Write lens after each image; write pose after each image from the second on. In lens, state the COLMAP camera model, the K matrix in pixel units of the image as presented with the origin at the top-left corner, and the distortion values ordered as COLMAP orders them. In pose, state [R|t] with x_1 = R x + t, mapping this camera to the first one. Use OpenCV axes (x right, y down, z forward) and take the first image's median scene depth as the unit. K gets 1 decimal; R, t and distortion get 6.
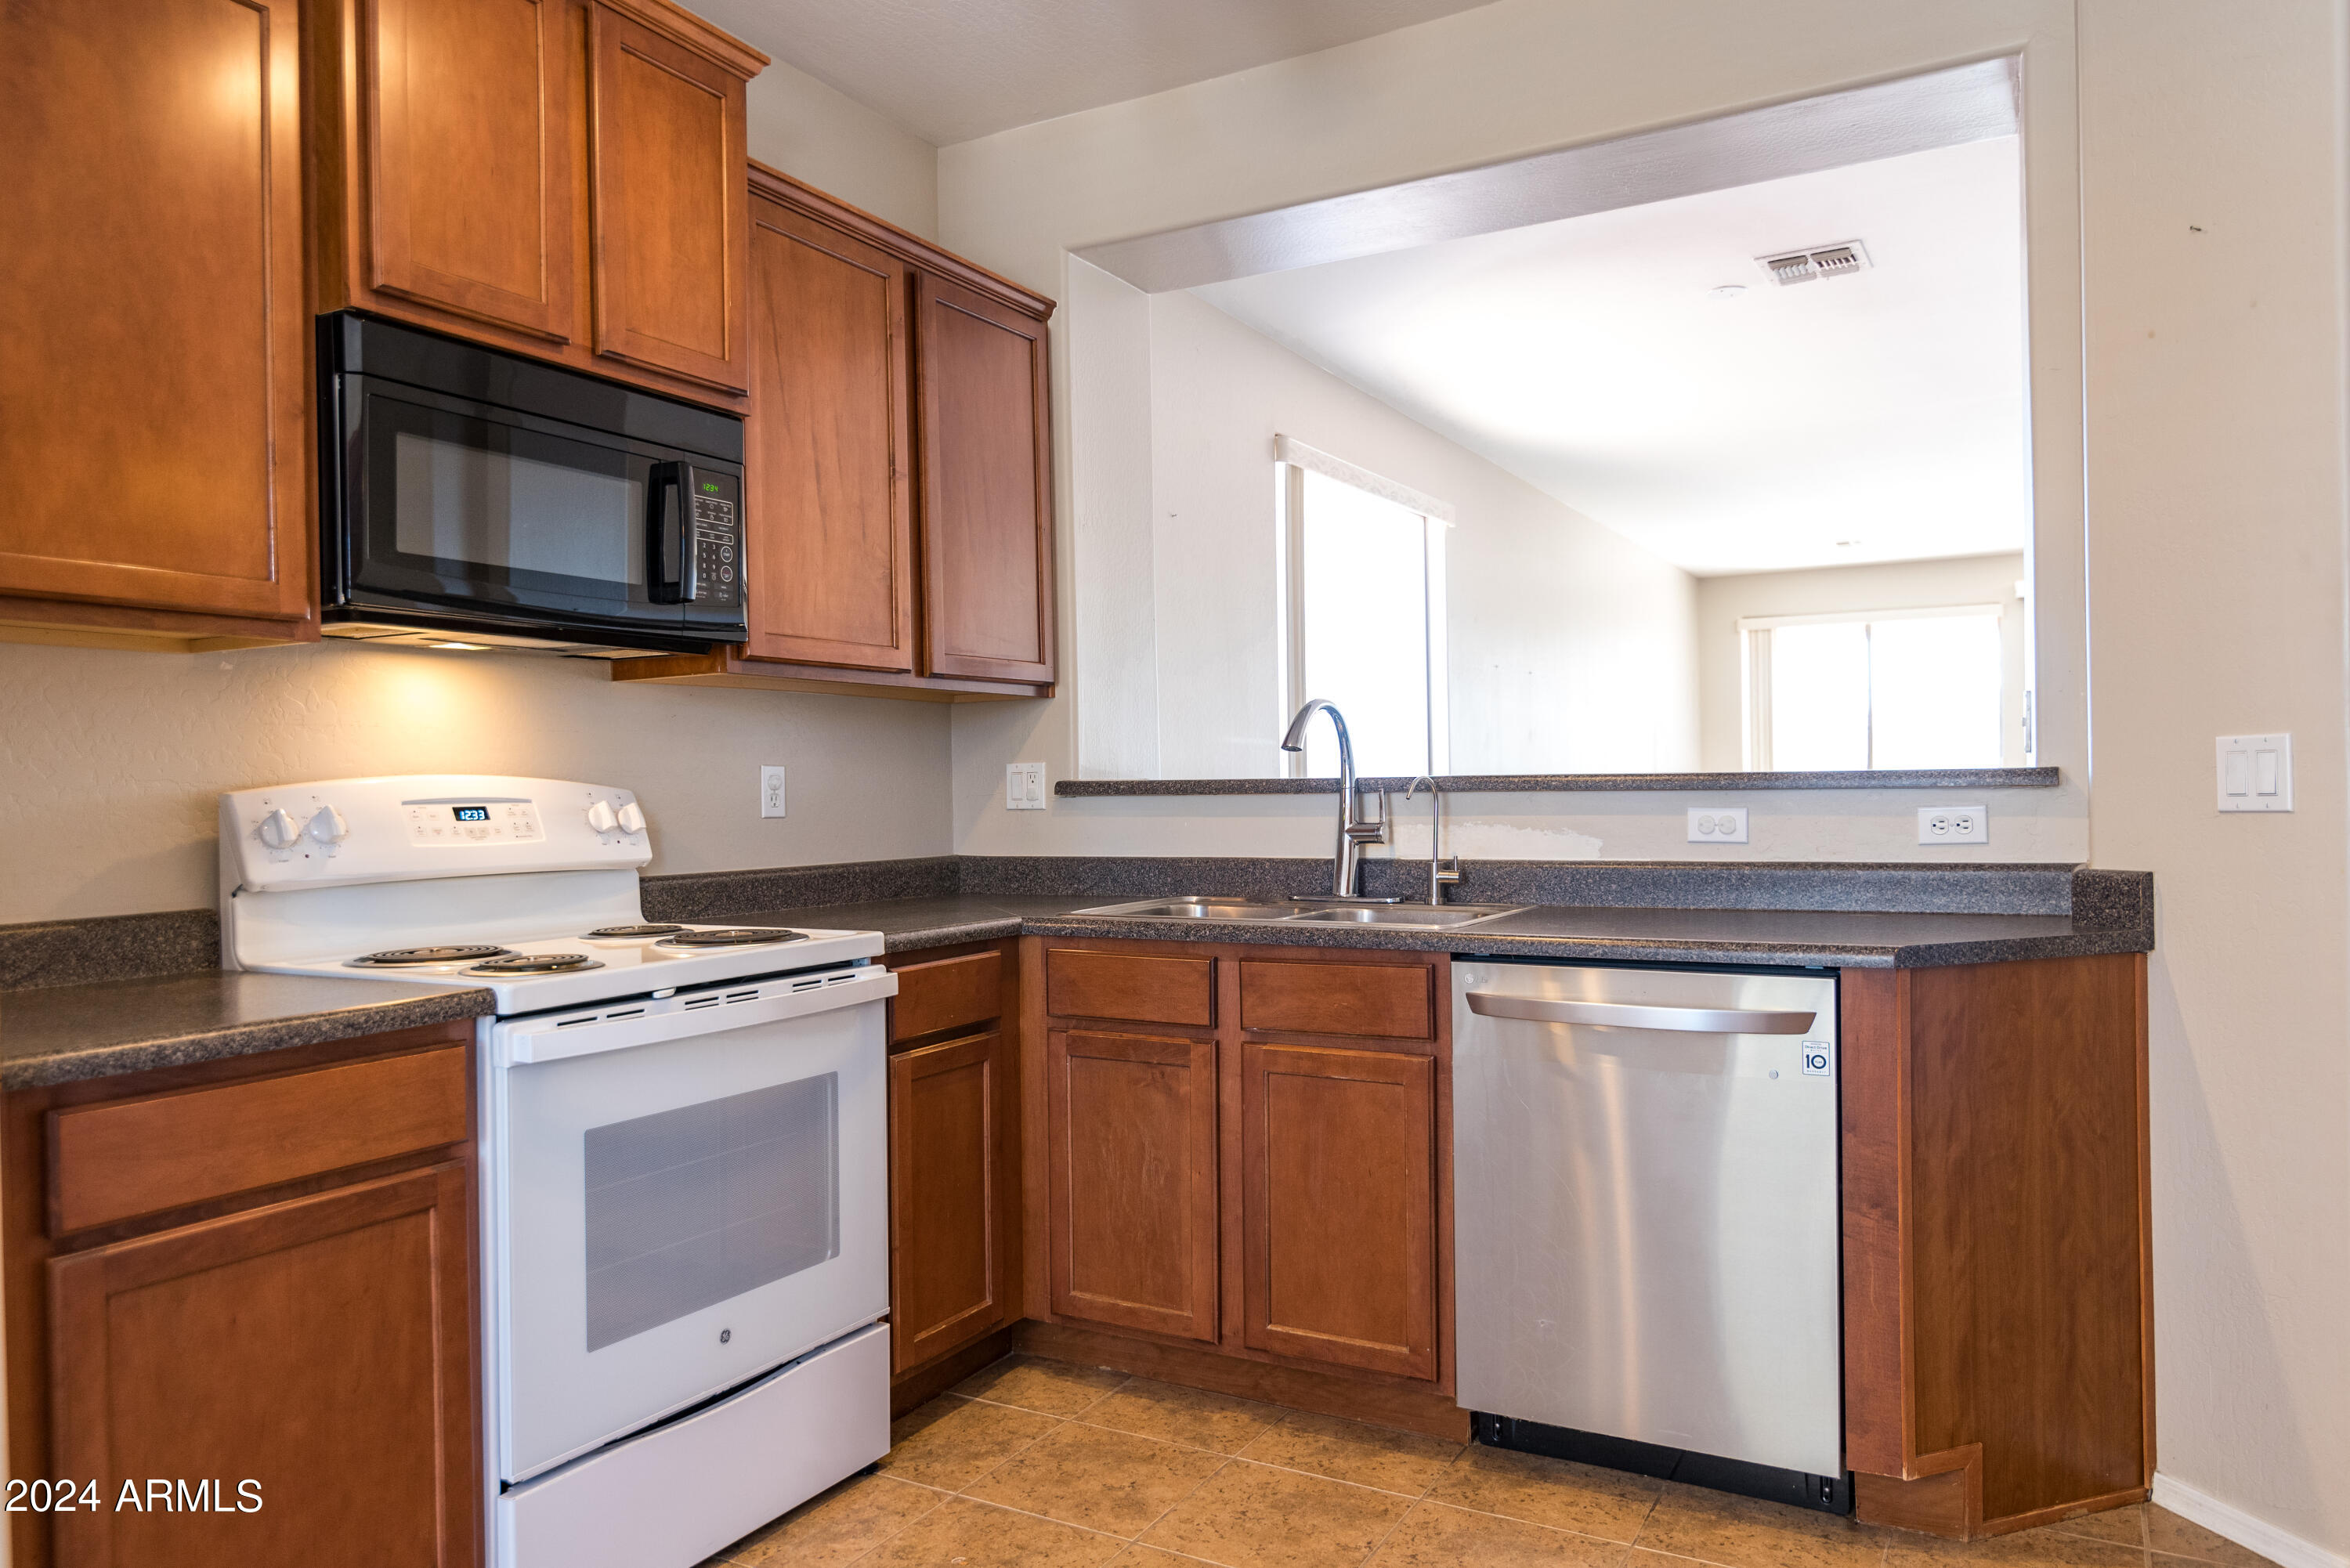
lens RADIAL K [[1553.4, 0, 1185.9], [0, 1553.4, 796.9], [0, 0, 1]] dist [-0.006555, -0.002921]
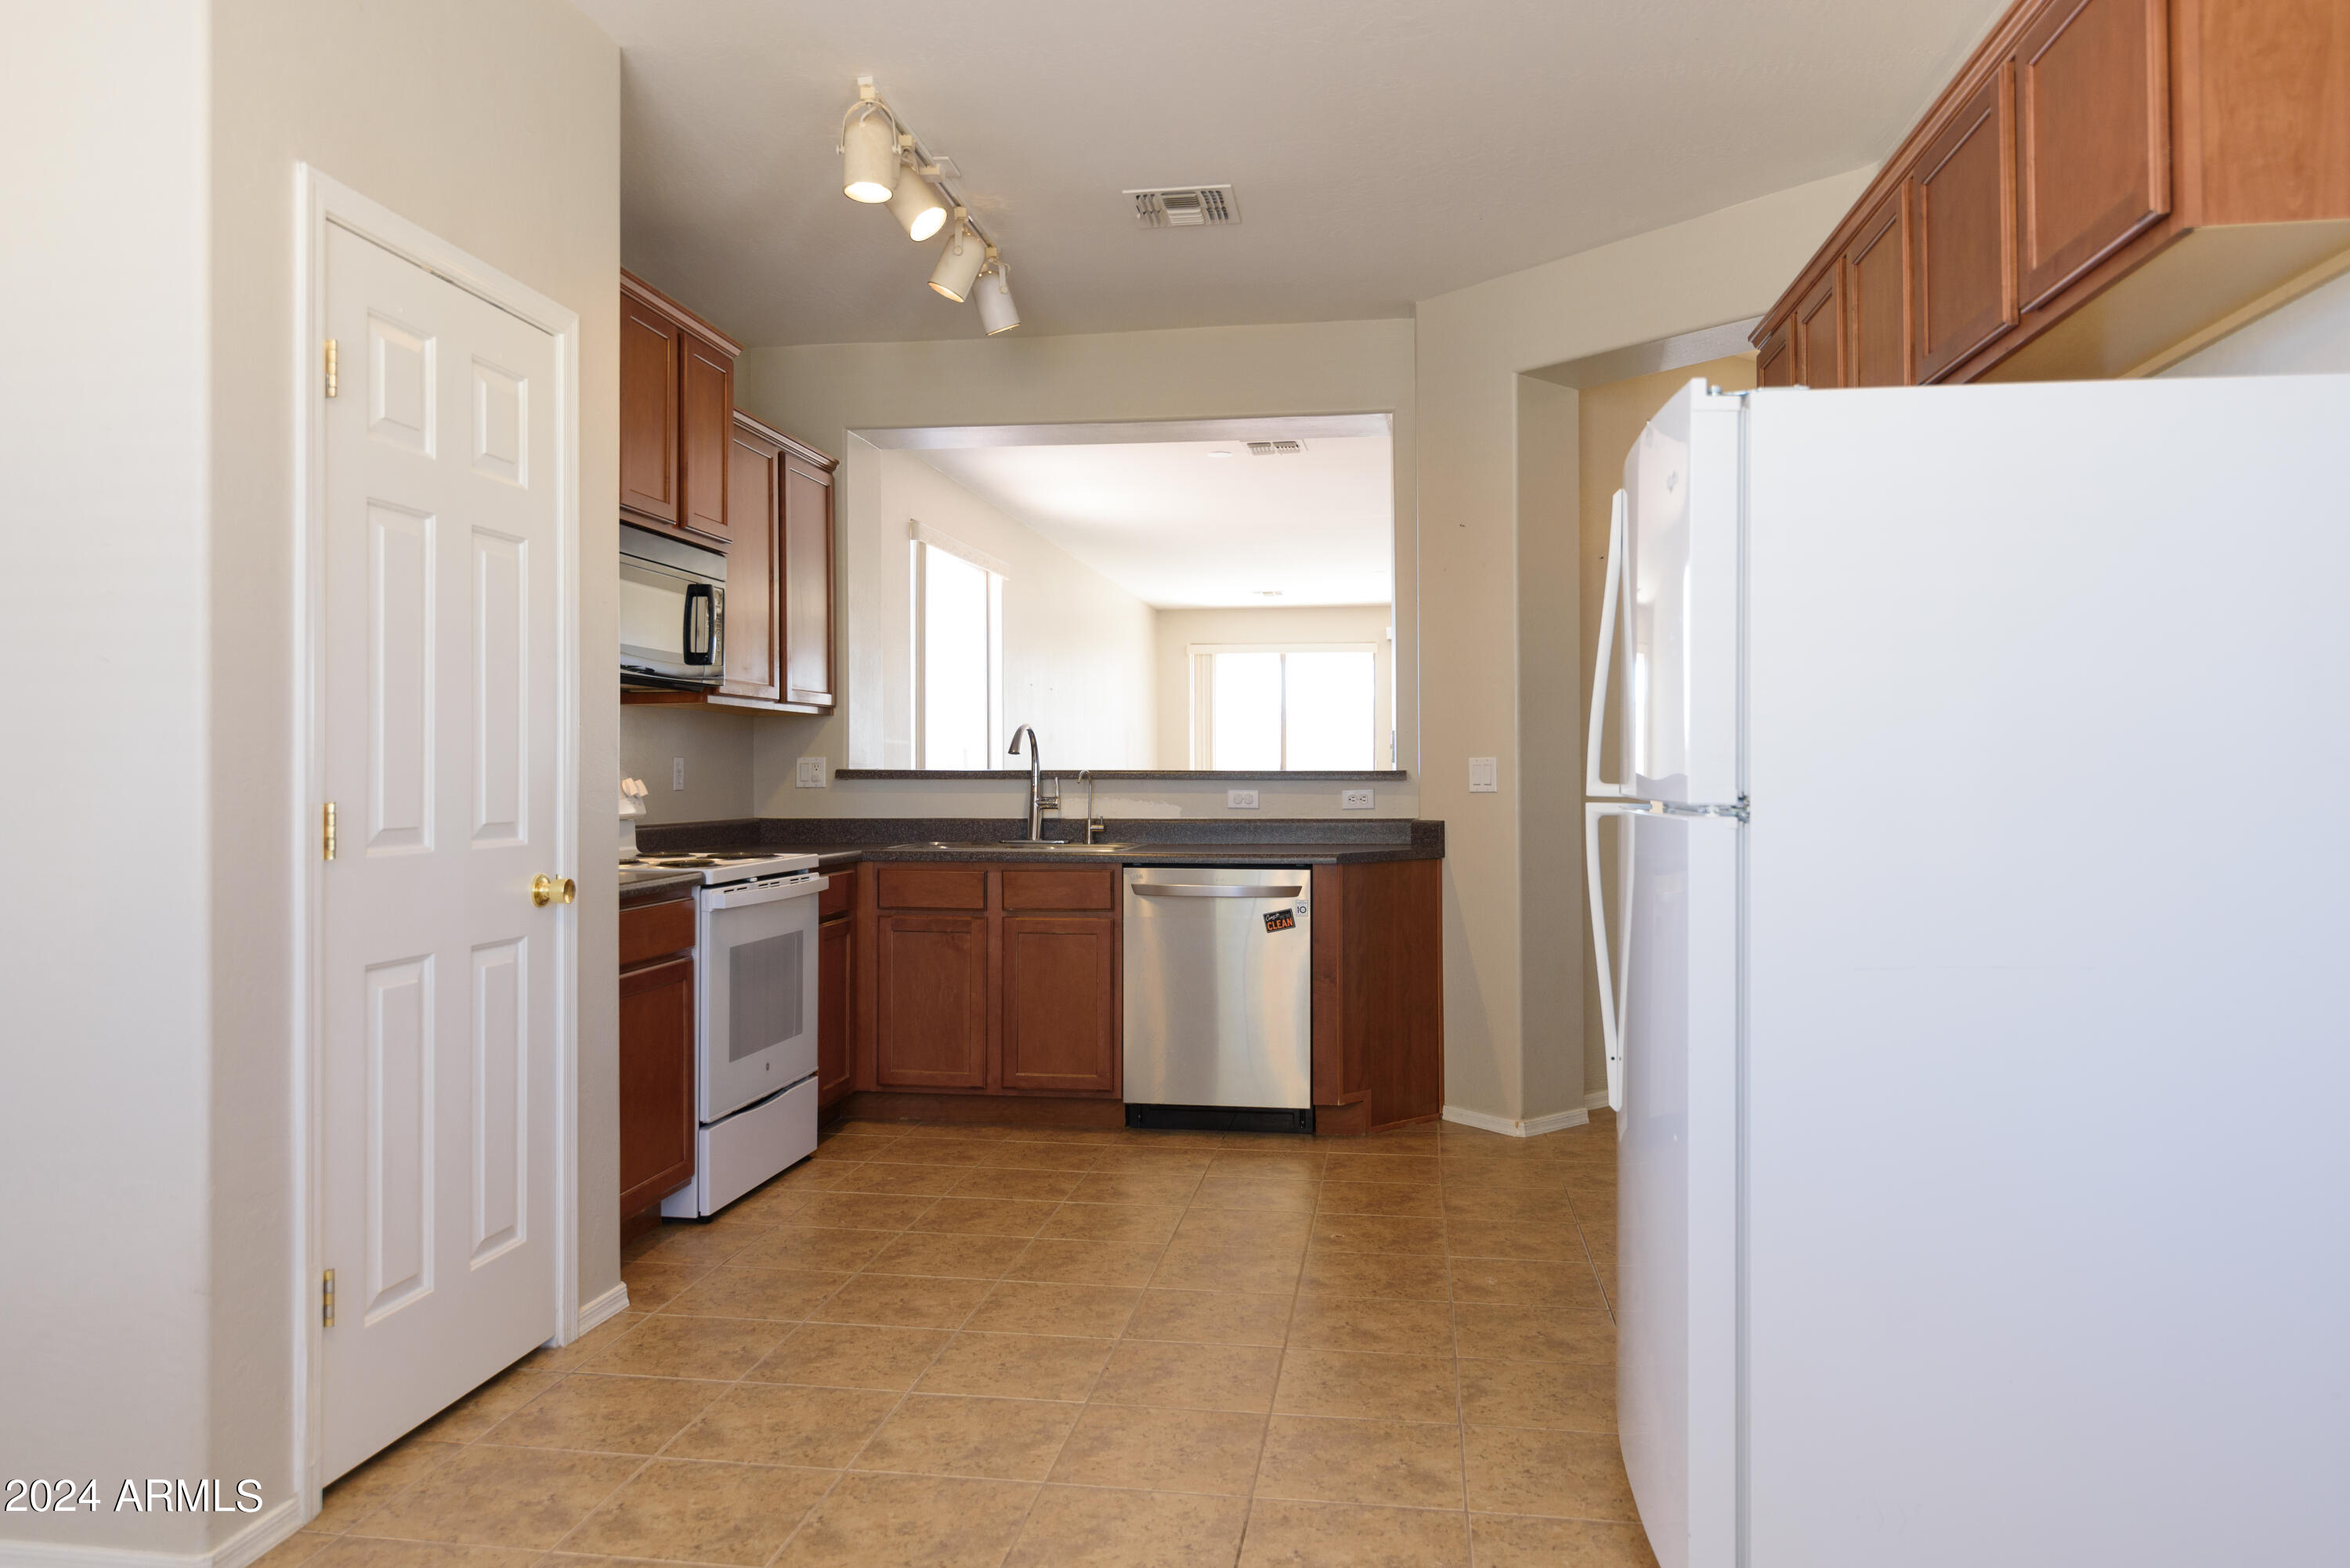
lens RADIAL K [[1589.0, 0, 1173.5], [0, 1589.0, 759.8], [0, 0, 1]] dist [-0.066088, -0.000707]
pose [[0.935356, 0.016790, 0.353310, -0.418695], [-0.010843, 0.999764, -0.018803, 0.008297], [-0.353542, 0.013756, 0.935317, -0.766938]]
